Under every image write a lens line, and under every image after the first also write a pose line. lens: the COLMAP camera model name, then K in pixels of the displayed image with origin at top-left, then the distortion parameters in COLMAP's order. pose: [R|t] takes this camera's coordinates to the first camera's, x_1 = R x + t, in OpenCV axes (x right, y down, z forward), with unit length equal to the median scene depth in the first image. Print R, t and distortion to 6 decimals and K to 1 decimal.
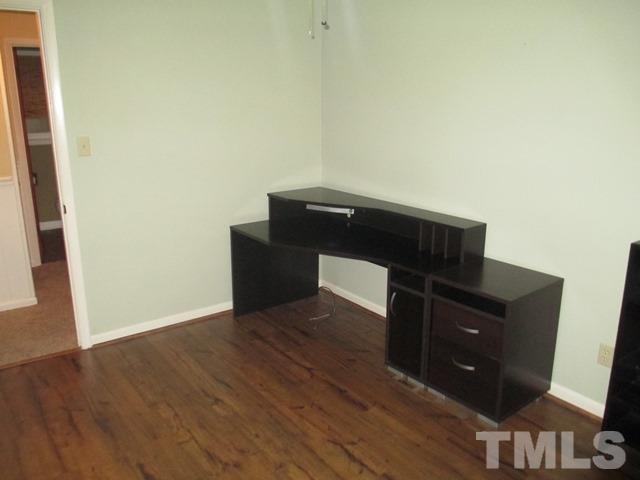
lens RADIAL K [[536.5, 0, 321.7], [0, 536.5, 238.2], [0, 0, 1]] dist [-0.054174, 0.015595]
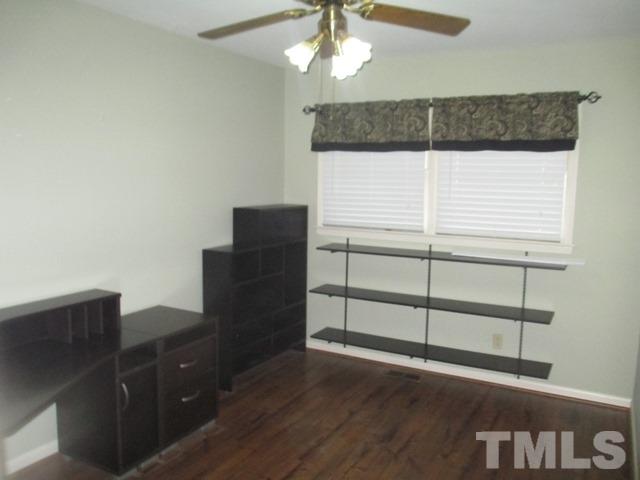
lens RADIAL K [[536.5, 0, 321.7], [0, 536.5, 238.2], [0, 0, 1]] dist [-0.054174, 0.015595]
pose [[-0.393691, -0.118489, 0.911574, -0.786876], [0.225170, 0.949017, 0.220602, -0.252778], [-0.891239, 0.292108, -0.346939, 0.989041]]
